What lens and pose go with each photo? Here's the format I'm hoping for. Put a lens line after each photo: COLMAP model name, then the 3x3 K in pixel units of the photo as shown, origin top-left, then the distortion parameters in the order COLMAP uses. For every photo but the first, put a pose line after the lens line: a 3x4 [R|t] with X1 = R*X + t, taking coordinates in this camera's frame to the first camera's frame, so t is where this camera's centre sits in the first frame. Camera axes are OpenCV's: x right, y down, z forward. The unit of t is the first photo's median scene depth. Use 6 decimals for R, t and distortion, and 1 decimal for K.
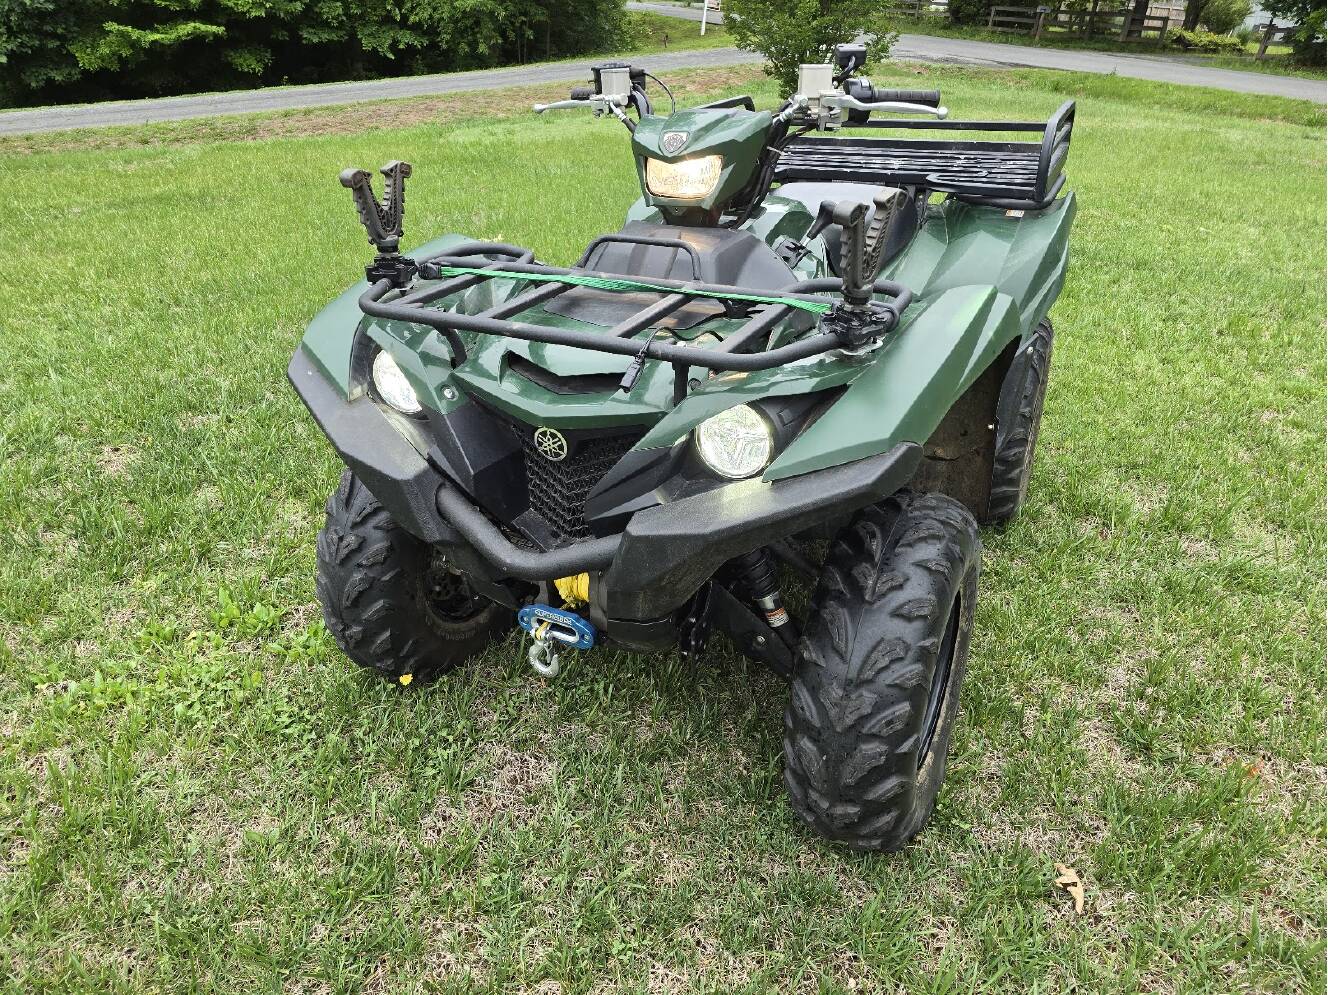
lens RADIAL K [[926.4, 0, 664.0], [0, 926.4, 497.5], [0, 0, 1]] dist [0.060906, -0.059557]
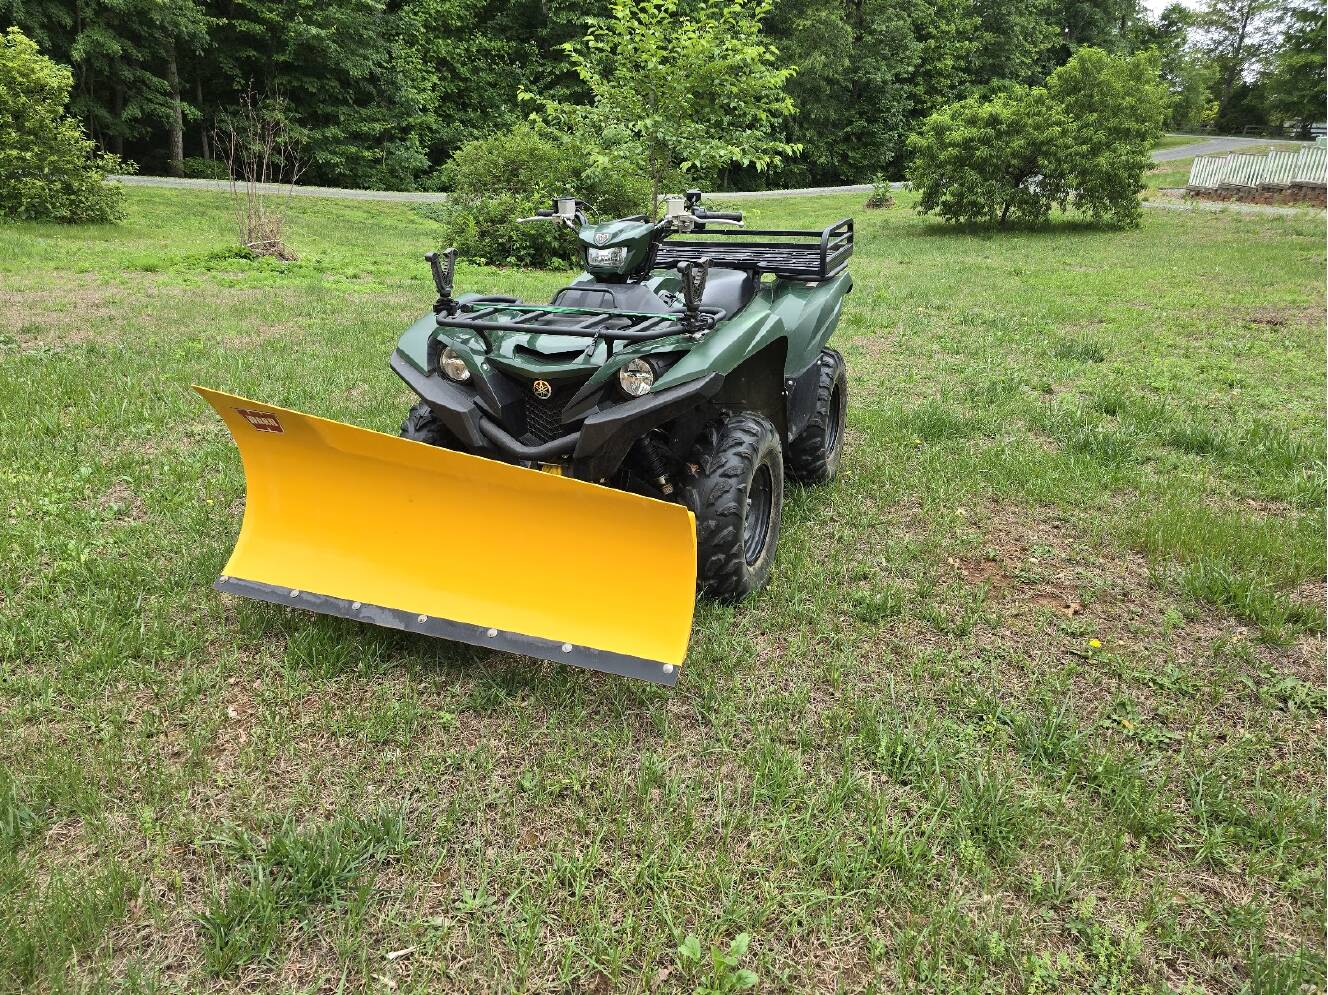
lens RADIAL K [[892.6, 0, 670.3], [0, 892.6, 500.6], [0, 0, 1]] dist [0.049102, -0.041881]
pose [[0.995677, -0.025066, 0.089437, -0.026698], [0.033318, 0.995201, -0.092008, 0.317648], [-0.086702, 0.094590, 0.991734, -0.758112]]
